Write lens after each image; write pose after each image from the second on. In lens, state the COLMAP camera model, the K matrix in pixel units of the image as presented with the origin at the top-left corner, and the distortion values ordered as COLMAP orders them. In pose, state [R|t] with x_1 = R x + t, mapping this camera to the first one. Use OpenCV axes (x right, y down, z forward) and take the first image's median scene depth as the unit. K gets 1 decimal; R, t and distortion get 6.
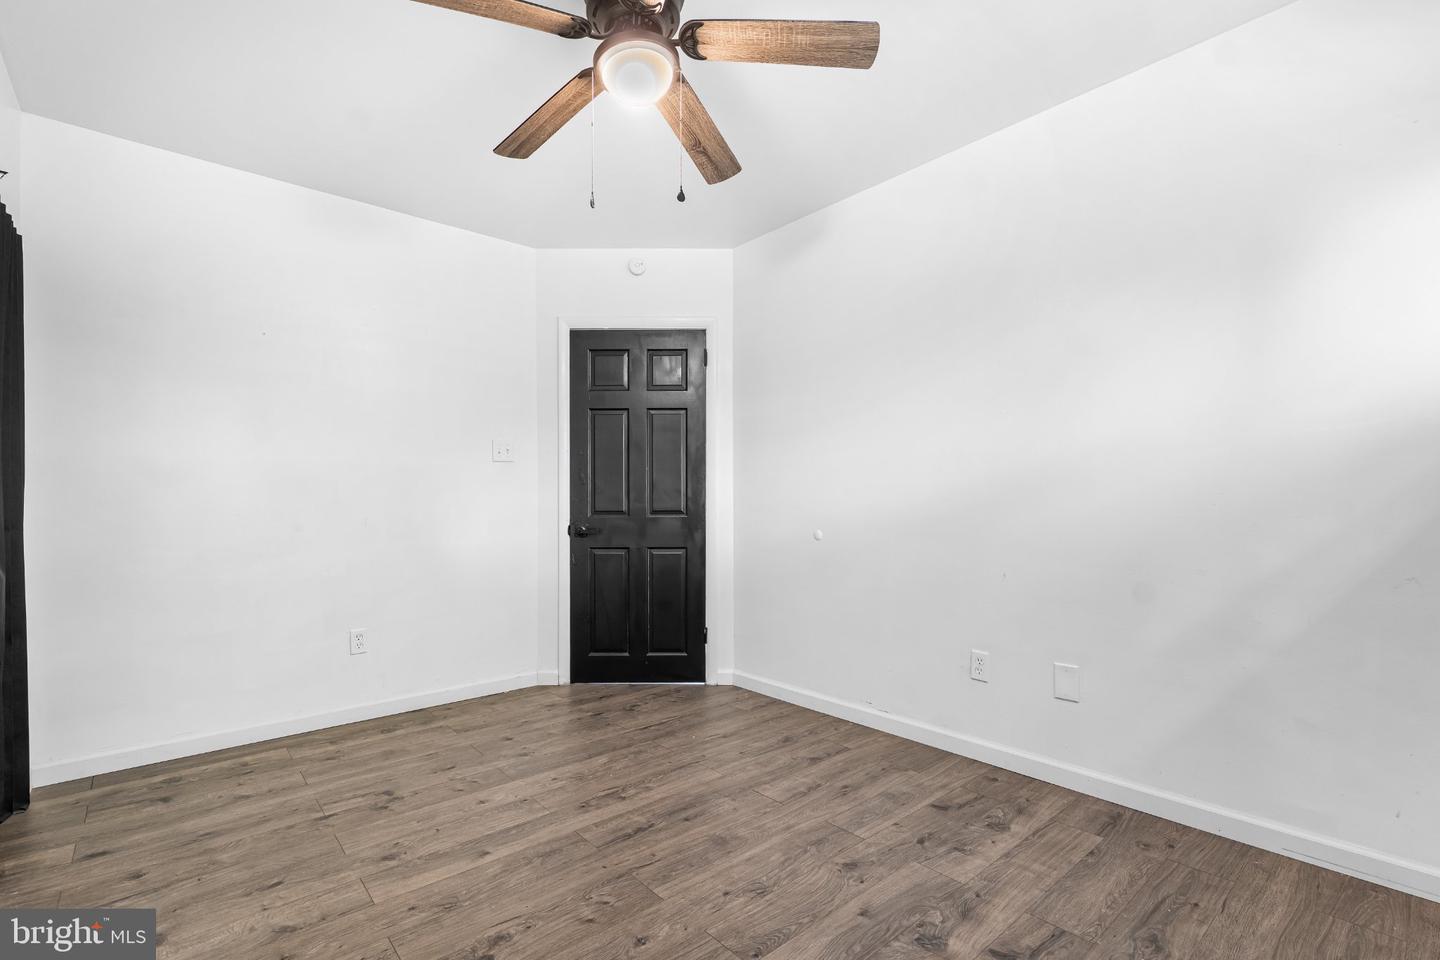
lens RADIAL K [[655.6, 0, 720.0], [0, 655.6, 480.0], [0, 0, 1]] dist [-0.001461, -0.000204]
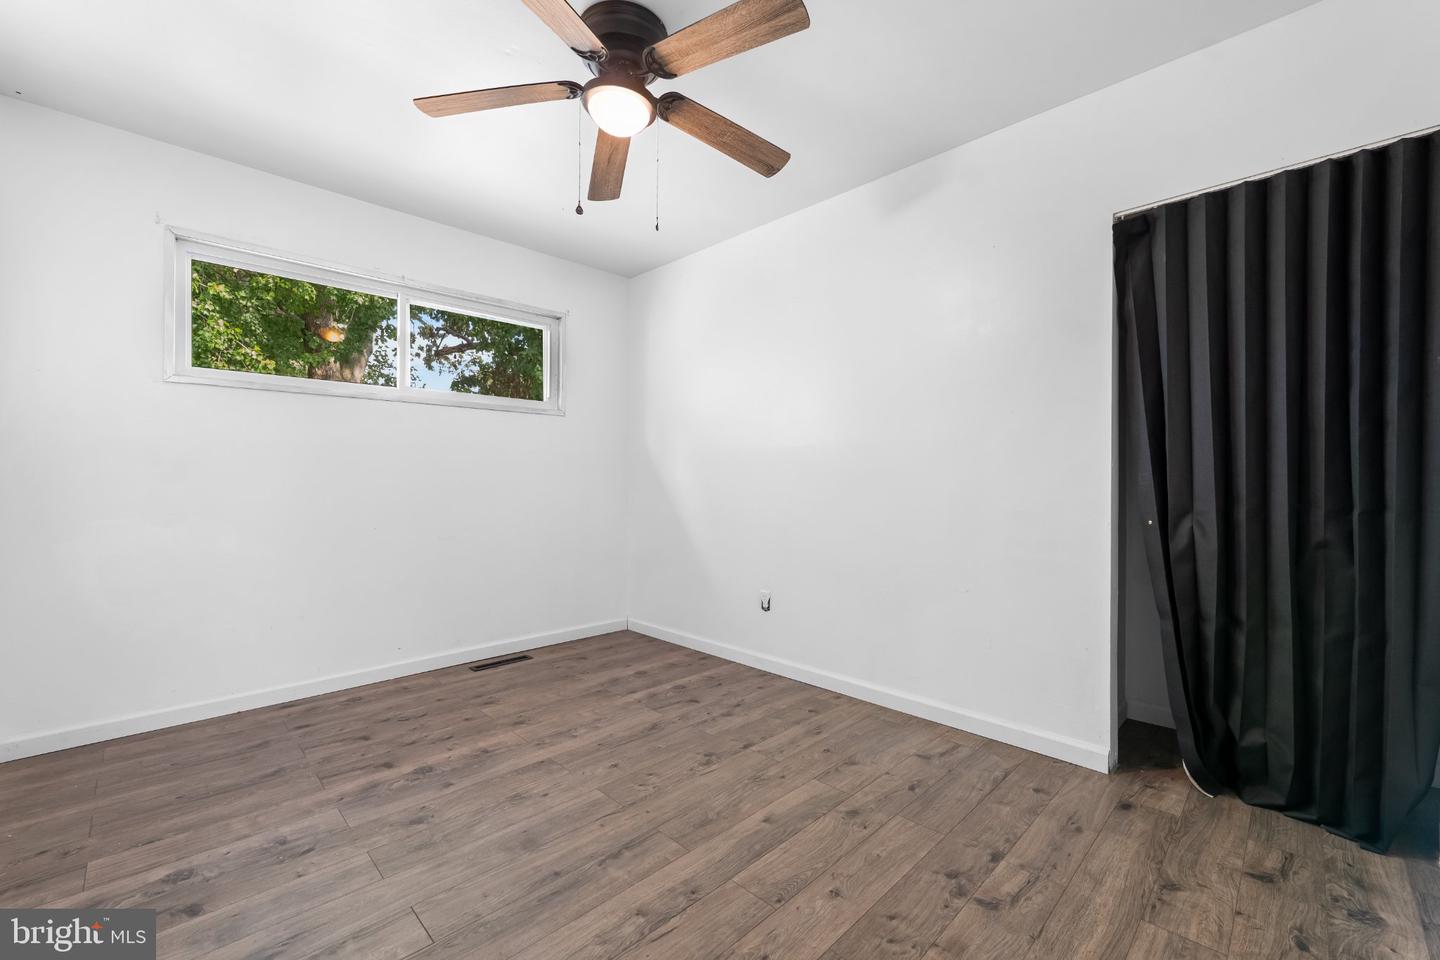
lens RADIAL K [[579.5, 0, 720.0], [0, 579.5, 480.0], [0, 0, 1]] dist [-0.000441, -0.000043]
pose [[-0.998215, 0.005893, -0.059438, -0.232589], [0.008220, 0.999206, -0.038988, 0.068649], [0.059161, -0.039407, -0.997470, 1.914510]]
